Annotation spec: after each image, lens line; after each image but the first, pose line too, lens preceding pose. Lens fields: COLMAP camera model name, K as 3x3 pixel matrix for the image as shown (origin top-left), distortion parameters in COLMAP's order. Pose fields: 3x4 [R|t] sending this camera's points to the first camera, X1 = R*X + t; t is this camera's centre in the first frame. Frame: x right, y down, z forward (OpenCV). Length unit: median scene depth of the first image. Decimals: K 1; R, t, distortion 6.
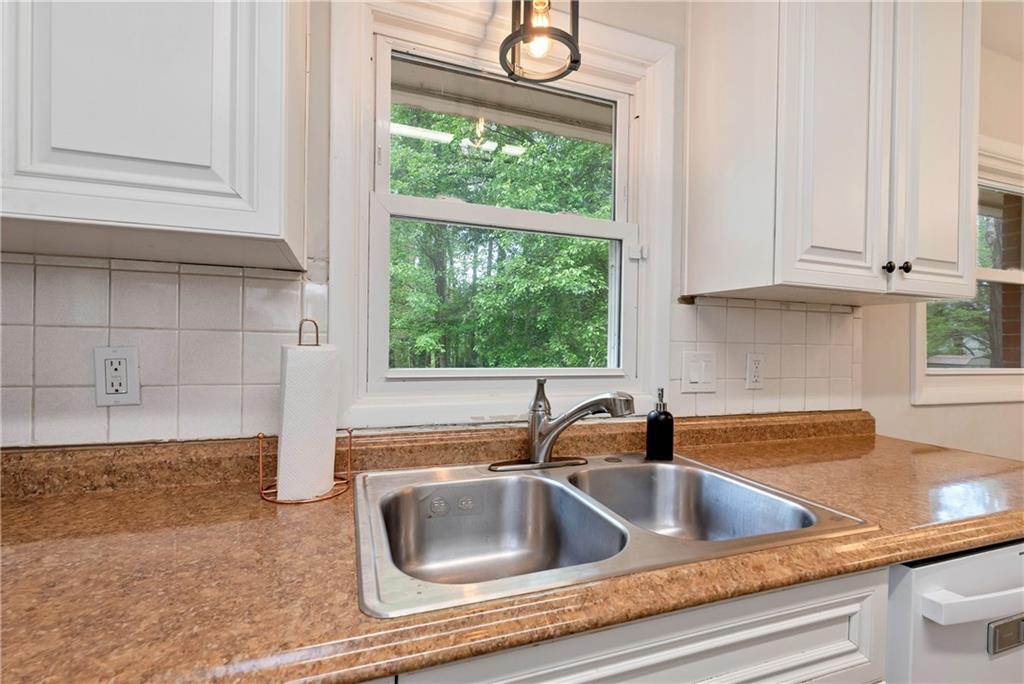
lens RADIAL K [[454.8, 0, 511.2], [0, 454.8, 344.2], [0, 0, 1]] dist [0.008147, -0.000429]
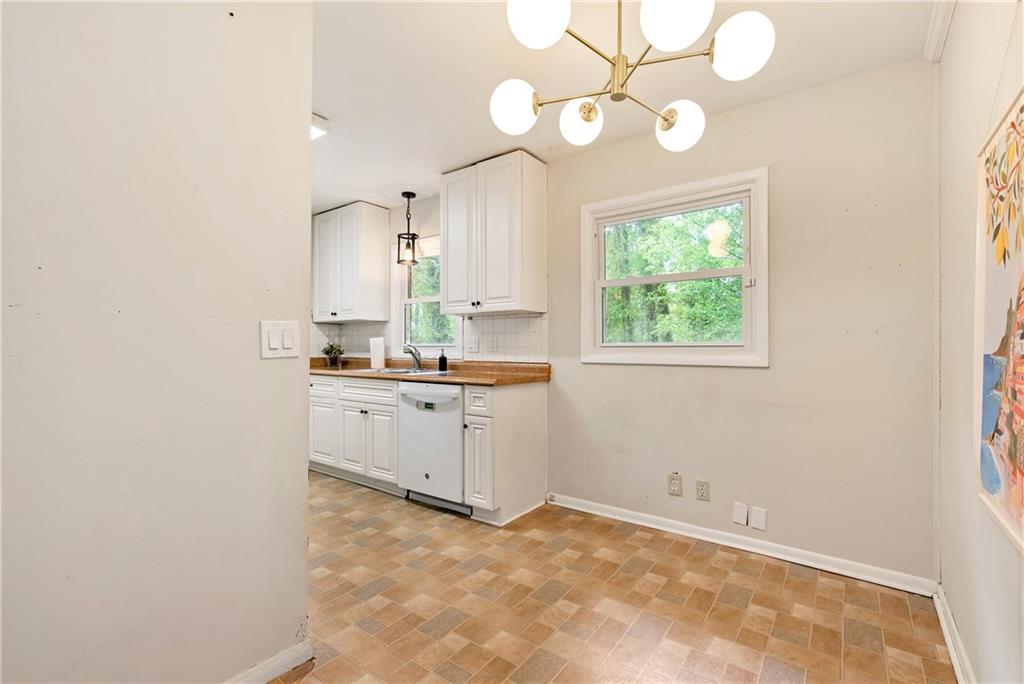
lens RADIAL K [[454.8, 0, 513.5], [0, 454.8, 342.4], [0, 0, 1]] dist [0.008147, -0.000429]
pose [[0.556678, -0.028896, -0.830225, 2.888559], [0.000442, 0.999405, -0.034488, 0.146469], [0.830728, 0.018832, 0.556360, -0.314716]]
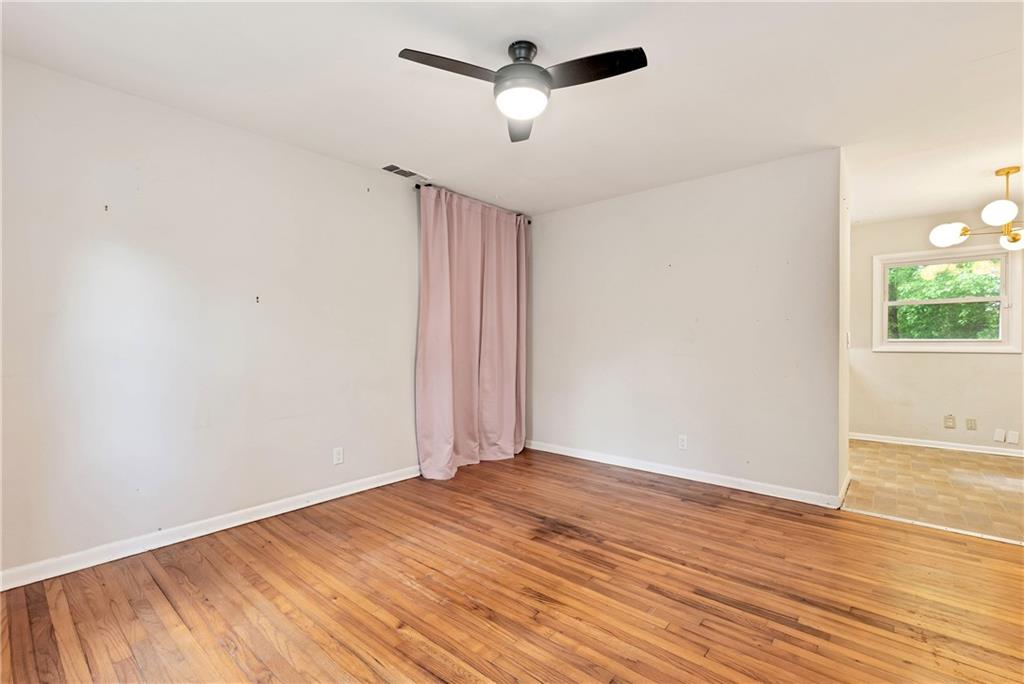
lens RADIAL K [[454.8, 0, 518.9], [0, 454.8, 342.3], [0, 0, 1]] dist [0.008147, -0.000429]
pose [[0.506349, -0.019755, -0.862102, 2.956320], [0.003615, 0.999777, -0.020786, 0.162088], [0.862321, 0.007409, 0.506308, -3.309272]]
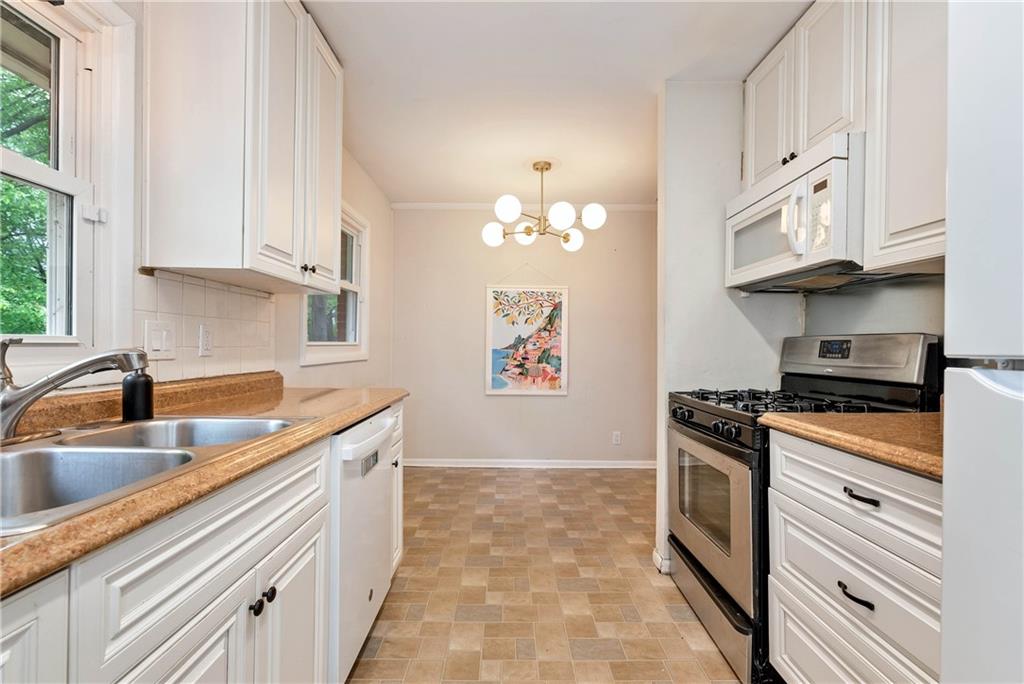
lens RADIAL K [[454.8, 0, 516.3], [0, 454.8, 342.2], [0, 0, 1]] dist [0.008147, -0.000429]
pose [[0.325372, -0.011805, 0.945512, -0.336991], [0.005011, 0.999930, 0.010760, 0.059130], [-0.945573, 0.001237, 0.325408, -0.140725]]
